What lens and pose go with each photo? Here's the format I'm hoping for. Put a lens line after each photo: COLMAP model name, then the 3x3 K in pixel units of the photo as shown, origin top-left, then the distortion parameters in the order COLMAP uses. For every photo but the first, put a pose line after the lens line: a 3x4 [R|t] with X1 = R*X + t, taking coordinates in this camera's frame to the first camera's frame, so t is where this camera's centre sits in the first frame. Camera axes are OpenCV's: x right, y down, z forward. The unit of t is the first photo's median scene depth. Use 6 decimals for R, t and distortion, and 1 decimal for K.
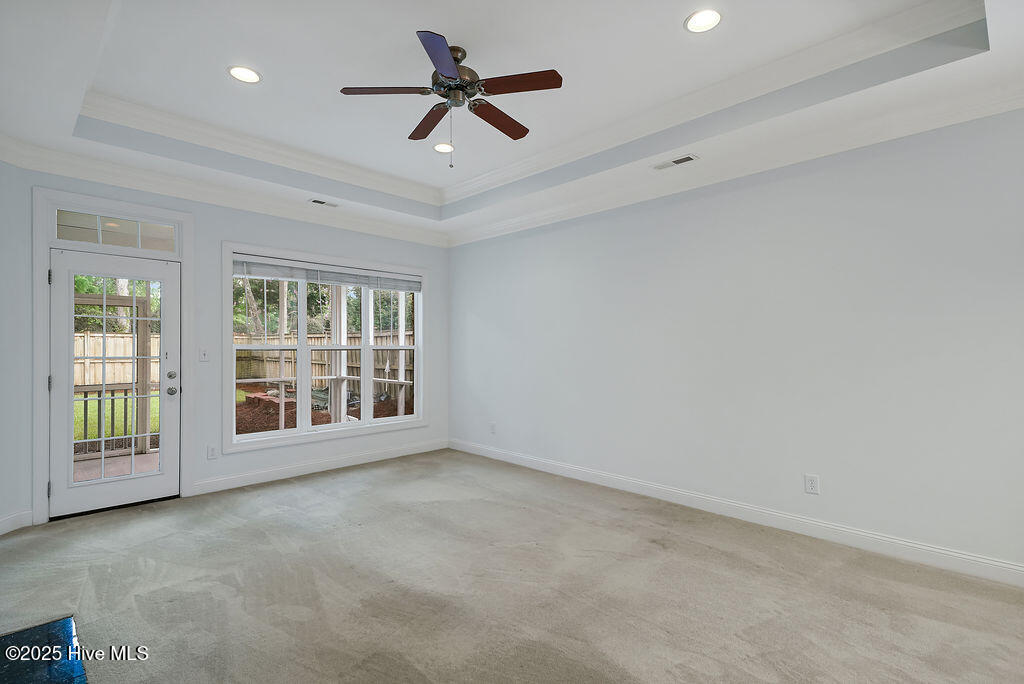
lens RADIAL K [[493.3, 0, 506.8], [0, 493.3, 349.0], [0, 0, 1]] dist [0.025687, -0.001582]
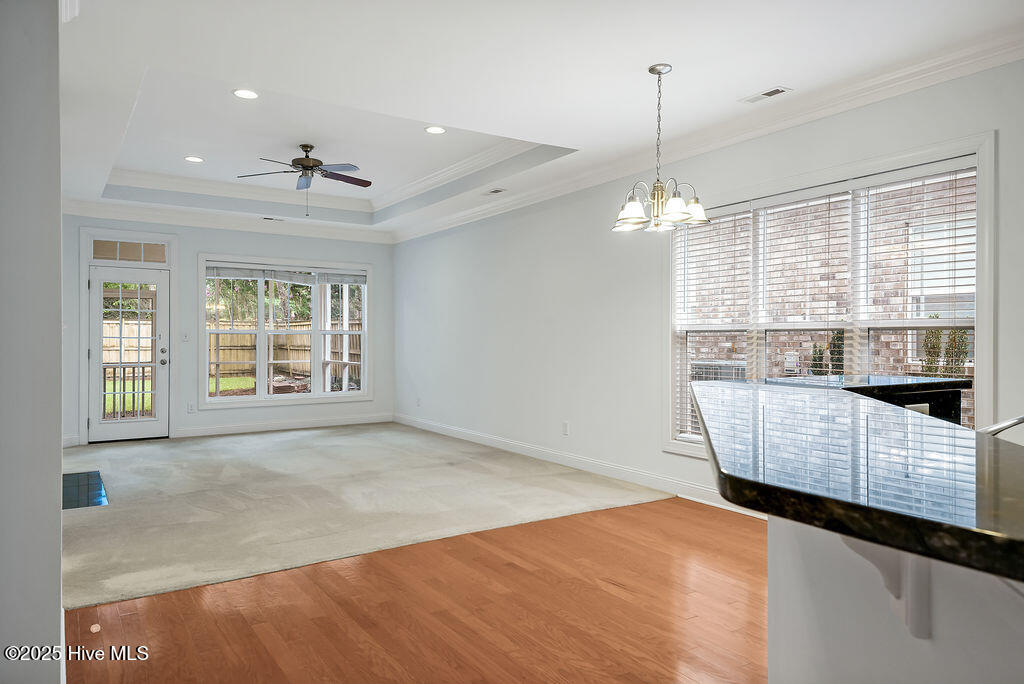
lens RADIAL K [[703.3, 0, 511.5], [0, 703.3, 338.6], [0, 0, 1]] dist [0.056584, -0.000915]
pose [[0.979009, 0.000414, -0.203819, 0.550682], [-0.000763, 0.999998, -0.001634, 0.016370], [0.203818, 0.001755, 0.979007, -0.604870]]
